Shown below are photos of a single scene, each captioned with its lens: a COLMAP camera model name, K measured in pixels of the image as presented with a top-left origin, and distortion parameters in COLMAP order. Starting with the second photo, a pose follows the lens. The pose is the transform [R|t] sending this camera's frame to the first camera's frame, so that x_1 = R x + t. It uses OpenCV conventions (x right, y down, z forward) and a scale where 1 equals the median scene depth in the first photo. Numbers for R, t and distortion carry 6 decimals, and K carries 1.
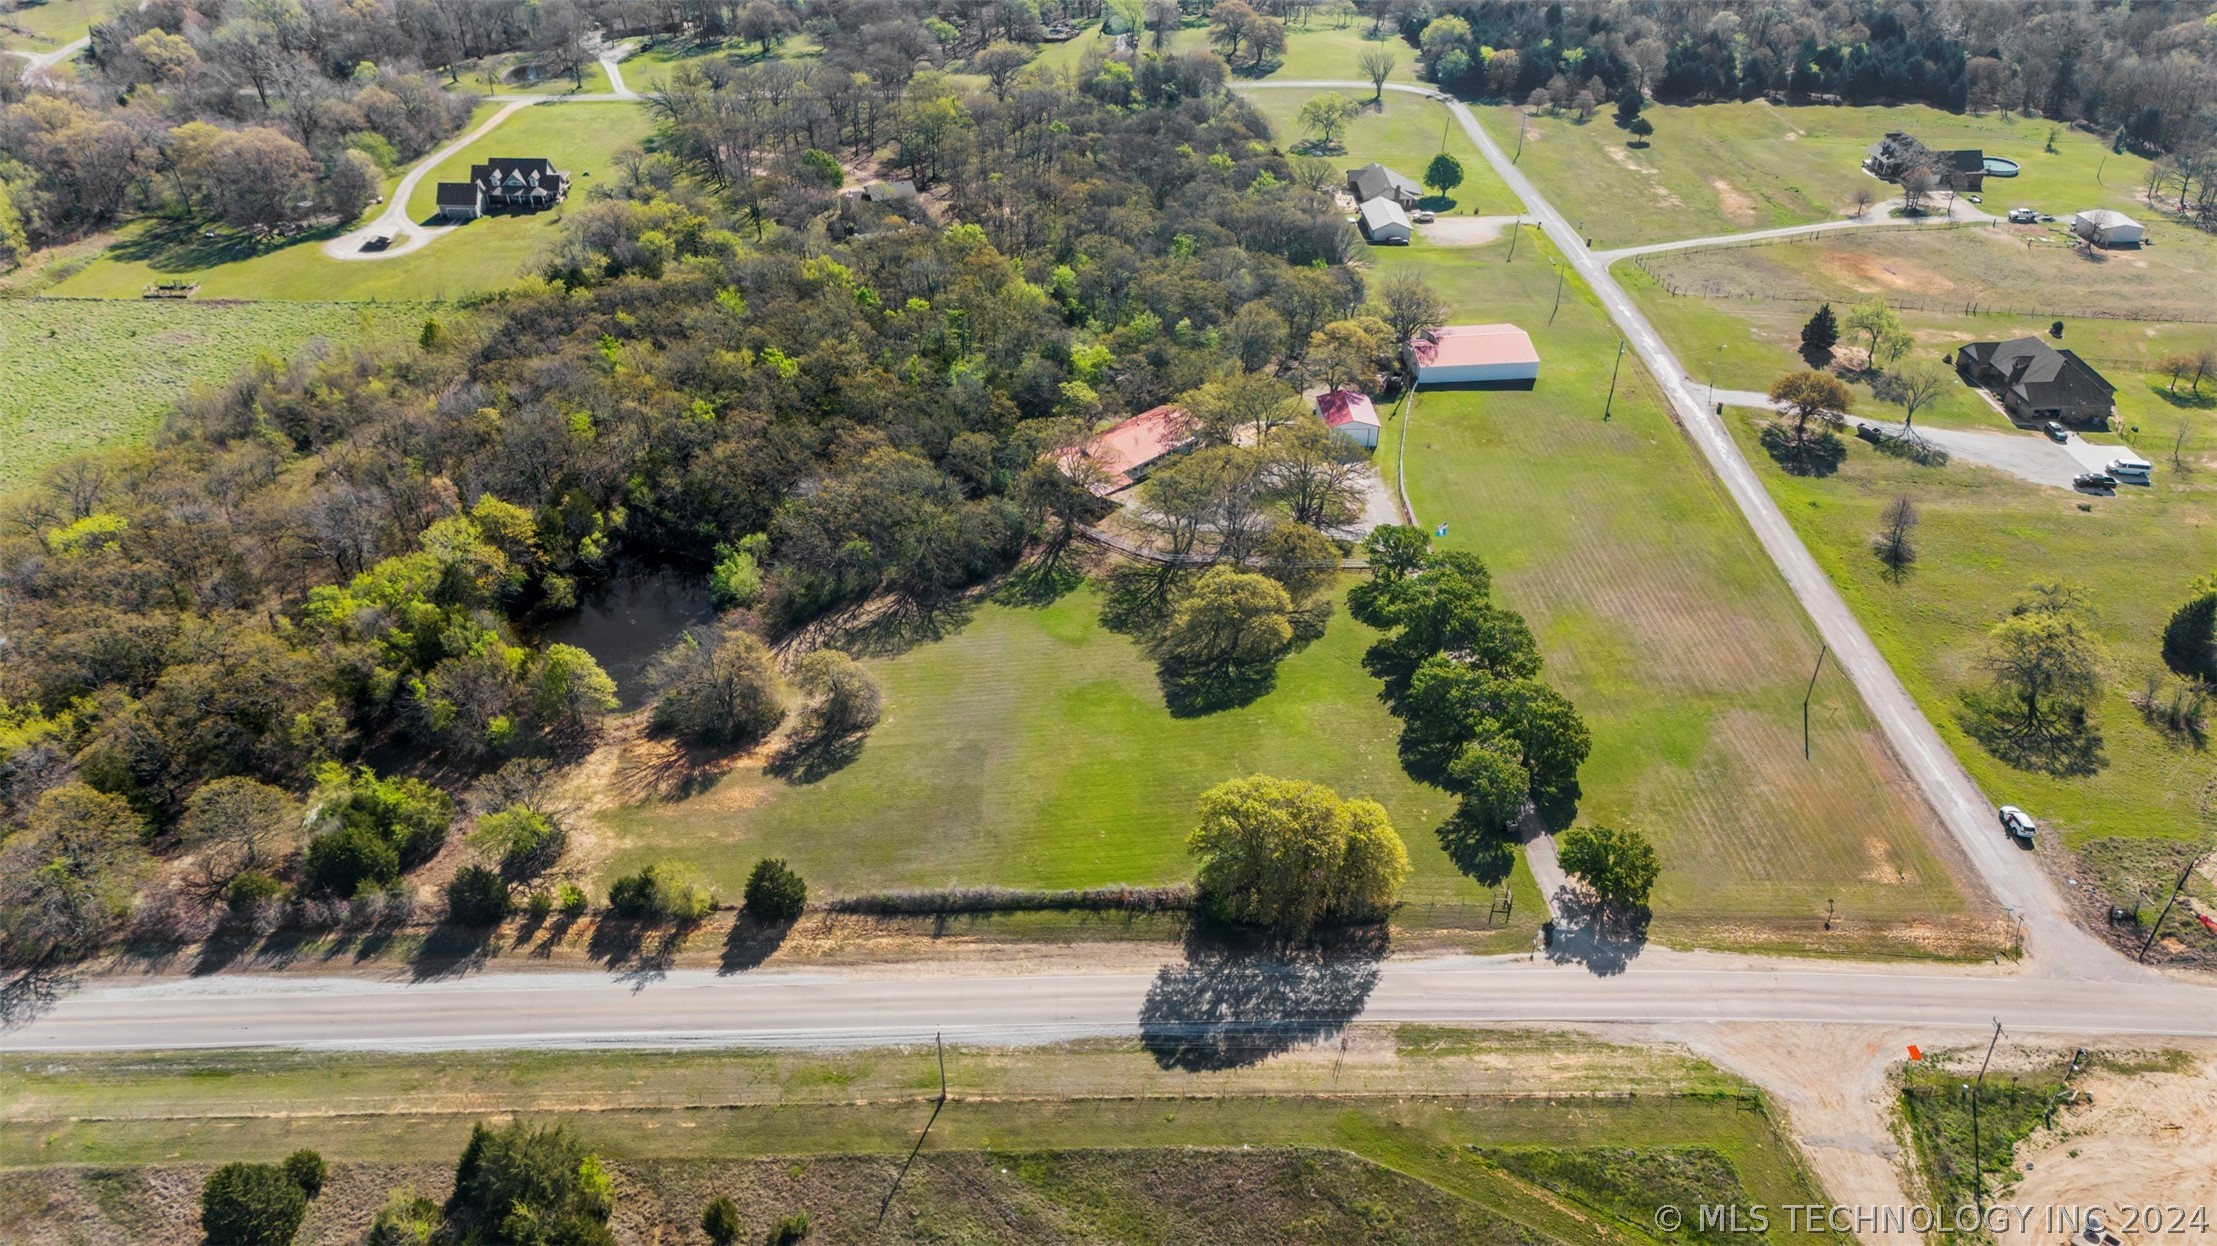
lens RADIAL K [[1646.4, 0, 1117.0], [0, 1646.4, 627.1], [0, 0, 1]] dist [0.067474, -0.046486]
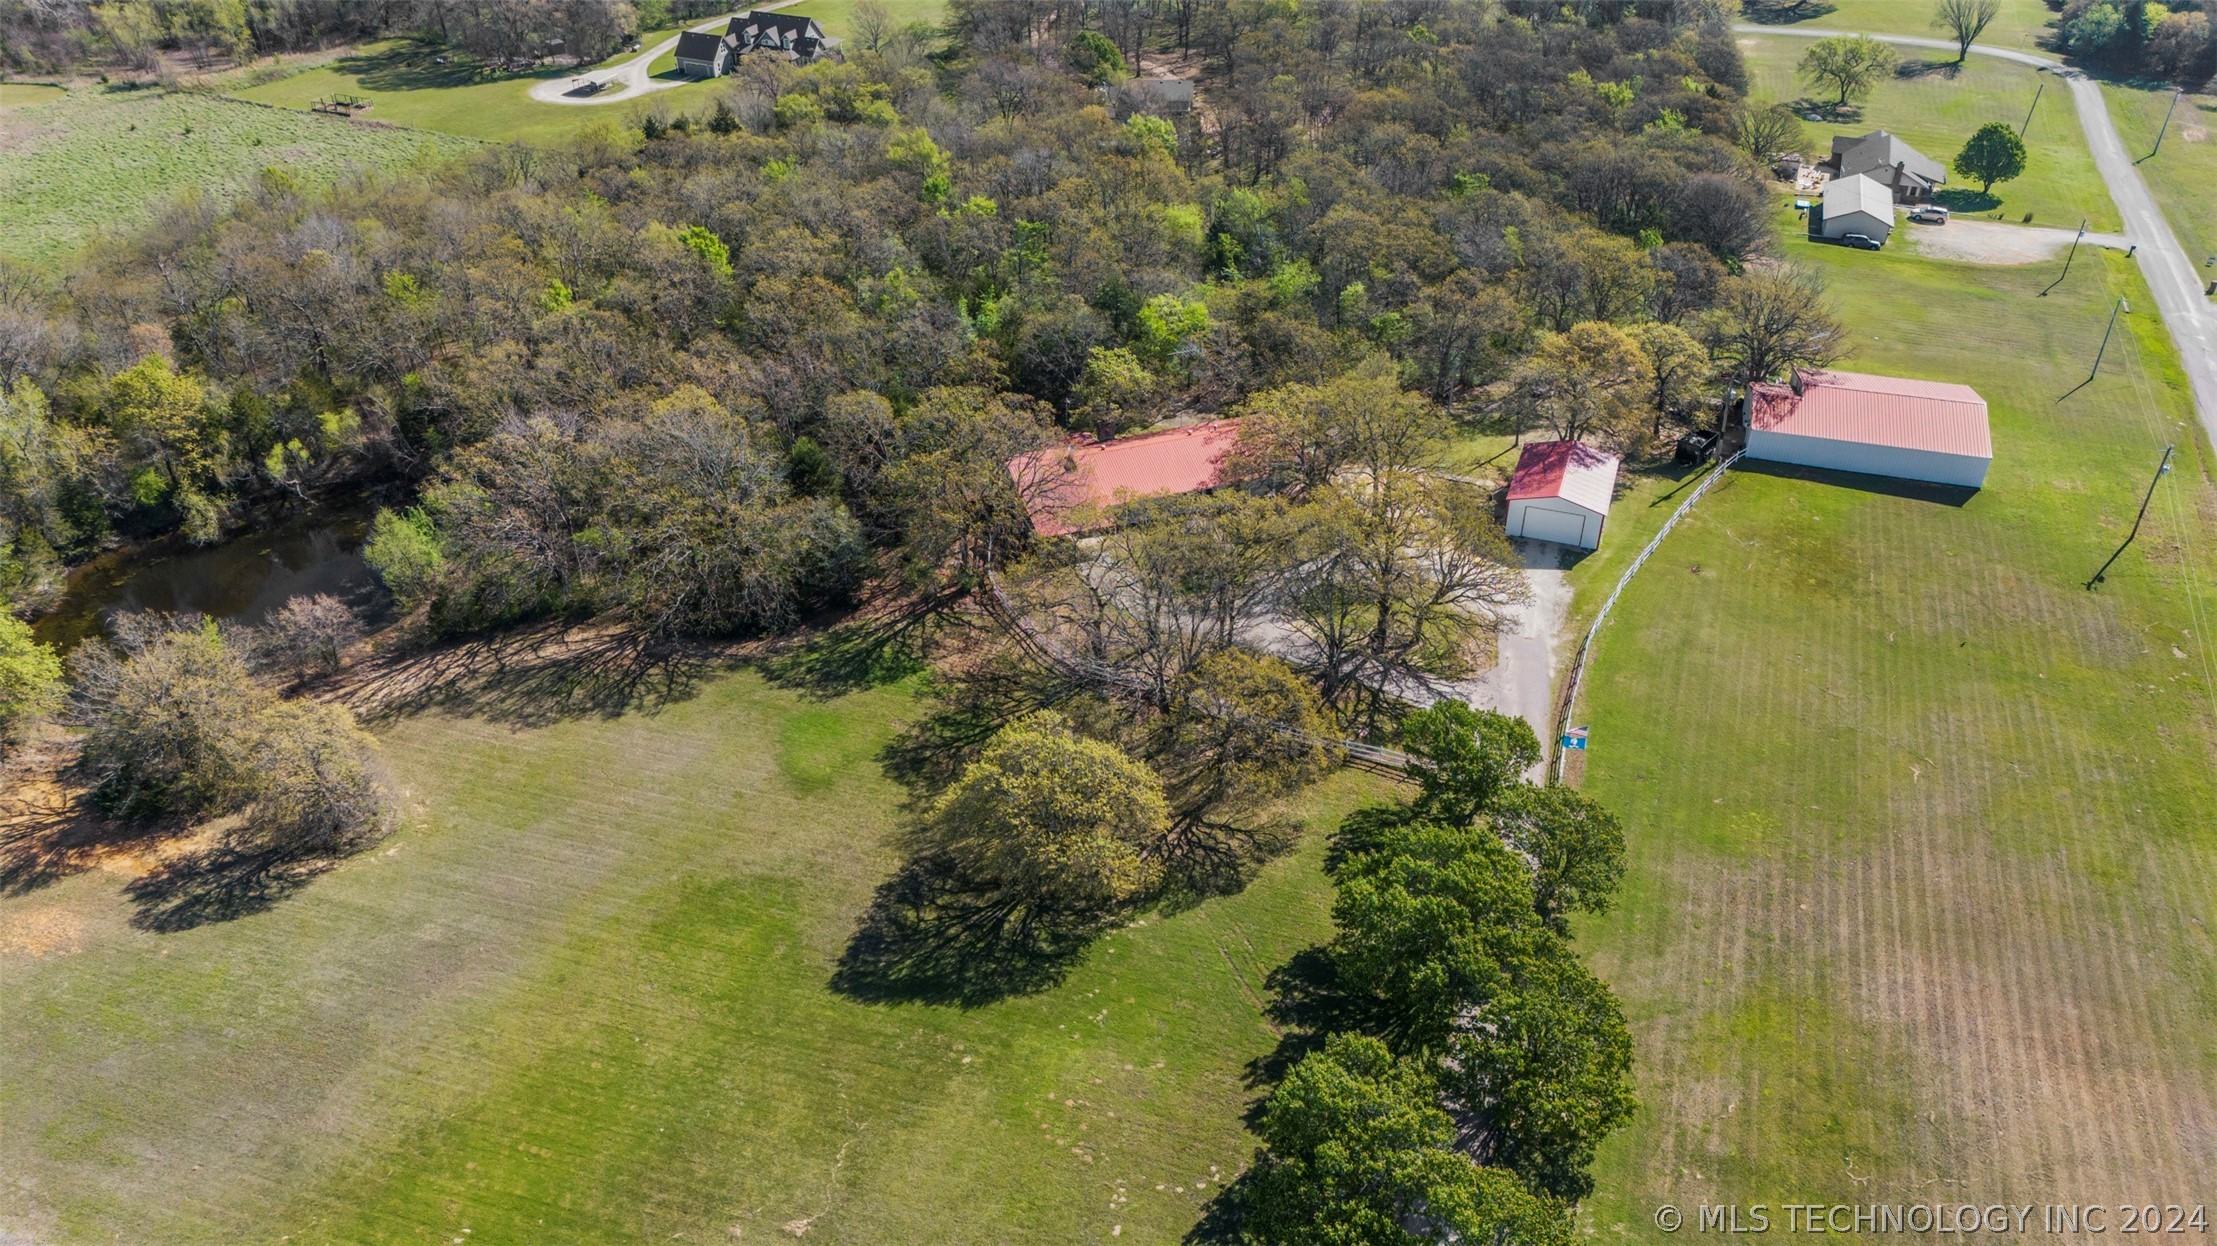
lens RADIAL K [[1646.4, 0, 1113.2], [0, 1646.4, 621.7], [0, 0, 1]] dist [0.067474, -0.046486]
pose [[0.920453, 0.213515, -0.327379, 0.193988], [-0.216772, 0.975850, 0.026972, -0.065723], [0.325232, 0.046140, 0.944508, 0.425988]]
